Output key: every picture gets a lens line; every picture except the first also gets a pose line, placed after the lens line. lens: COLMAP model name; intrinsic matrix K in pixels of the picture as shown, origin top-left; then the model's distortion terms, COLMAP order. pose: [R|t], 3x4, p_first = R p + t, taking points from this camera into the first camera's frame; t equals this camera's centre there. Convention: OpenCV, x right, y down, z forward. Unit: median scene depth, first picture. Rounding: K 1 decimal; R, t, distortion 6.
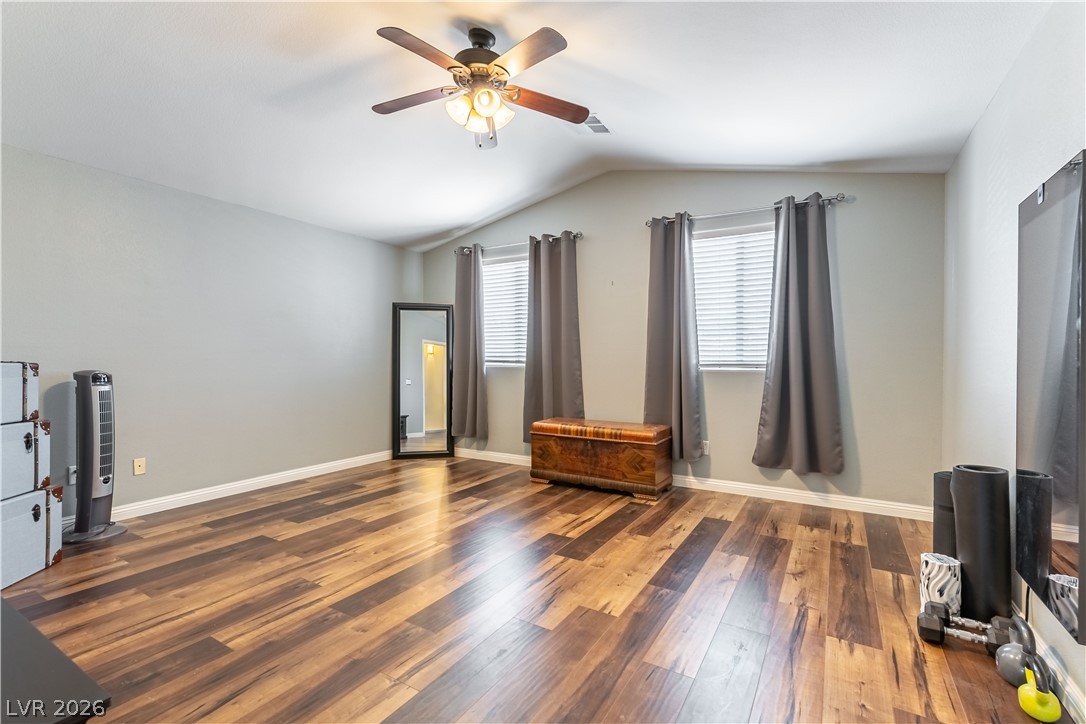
lens RADIAL K [[477.8, 0, 547.0], [0, 477.8, 363.9], [0, 0, 1]] dist [0.002704, 0.001085]
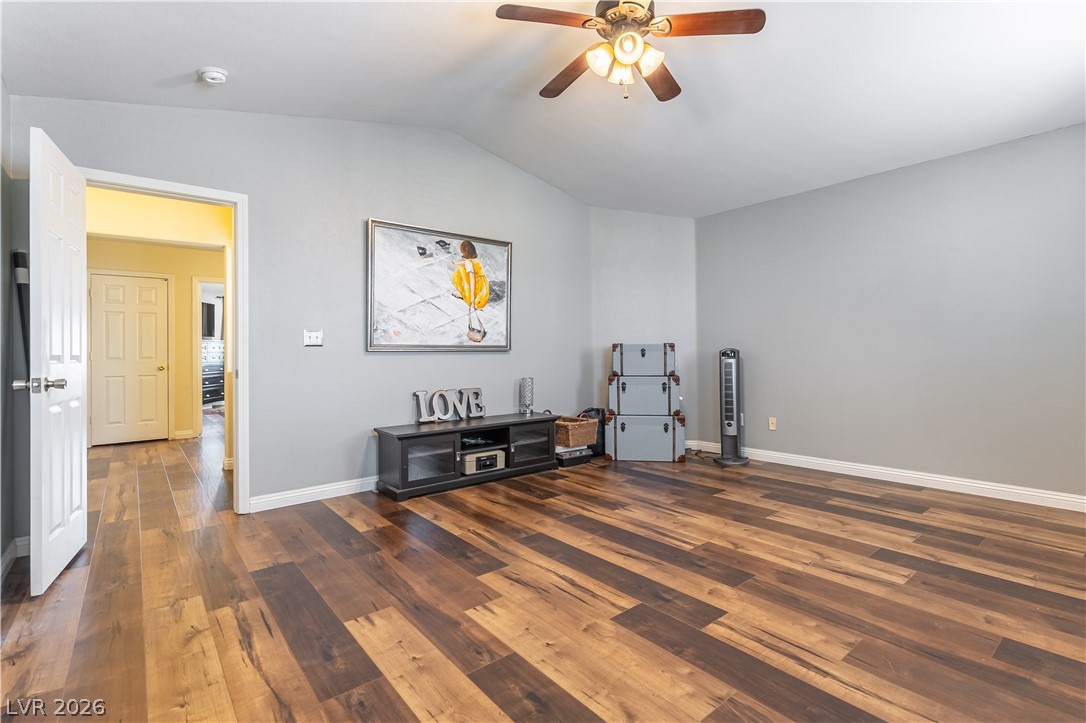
lens RADIAL K [[477.8, 0, 545.4], [0, 477.8, 352.6], [0, 0, 1]] dist [0.002704, 0.001085]
pose [[-0.309271, 0.004378, -0.950964, 0.748295], [0.002509, 0.999990, 0.003787, 0.023333], [0.950971, -0.001215, -0.309279, 1.106823]]
